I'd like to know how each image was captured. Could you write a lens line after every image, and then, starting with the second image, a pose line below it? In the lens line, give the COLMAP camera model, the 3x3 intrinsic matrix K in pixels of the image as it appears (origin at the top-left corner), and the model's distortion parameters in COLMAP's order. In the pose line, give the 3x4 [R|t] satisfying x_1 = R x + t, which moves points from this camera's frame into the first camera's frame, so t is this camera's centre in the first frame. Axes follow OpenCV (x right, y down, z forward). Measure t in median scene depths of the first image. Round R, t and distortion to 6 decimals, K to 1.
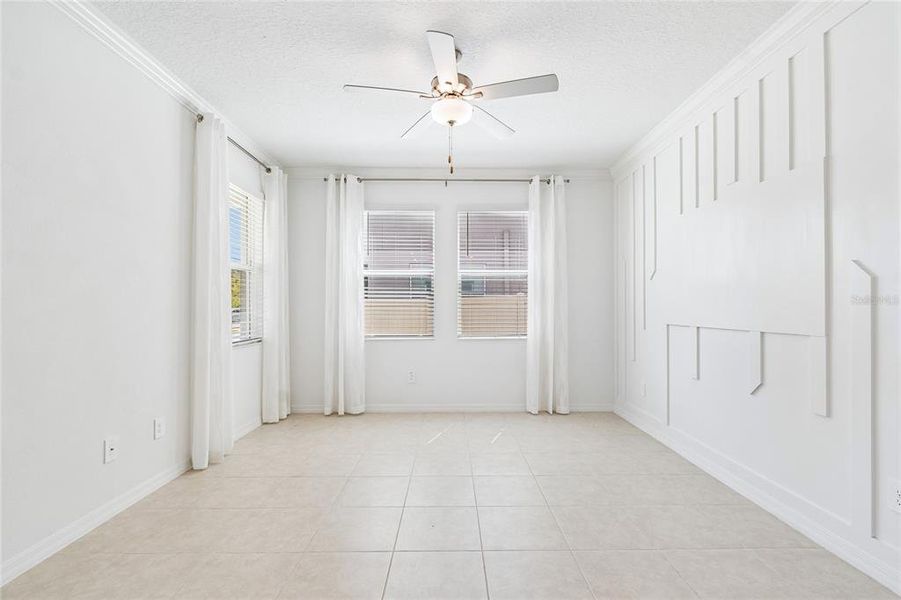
lens RADIAL K [[400.9, 0, 456.6], [0, 400.9, 304.6], [0, 0, 1]] dist [0.009615, 0.000052]
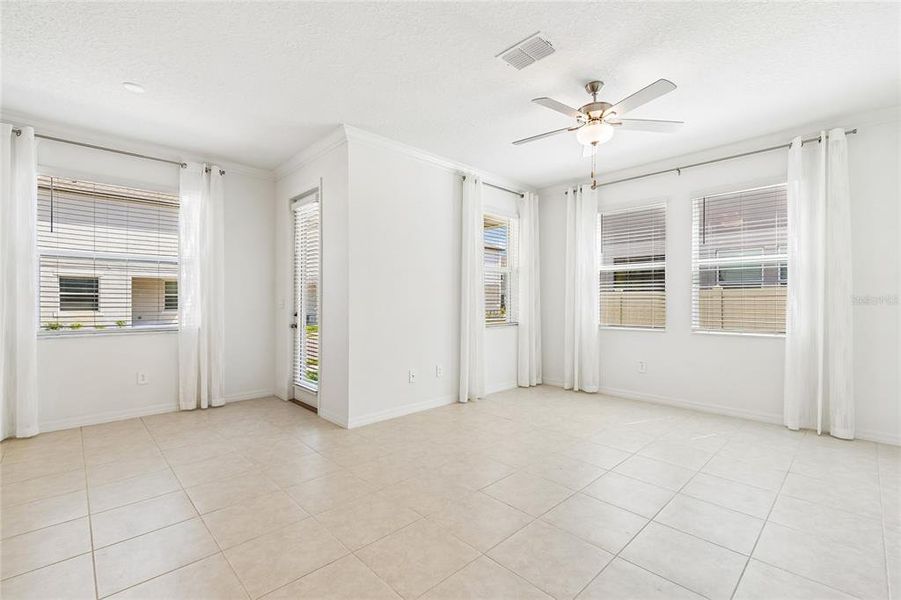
lens RADIAL K [[399.3, 0, 456.5], [0, 399.3, 300.5], [0, 0, 1]] dist [-0.000708, 0.000233]
pose [[0.688494, 0.001384, -0.725241, 0.311704], [0.005261, 0.999962, 0.006902, -0.000379], [0.725223, -0.008568, 0.688461, -0.058103]]
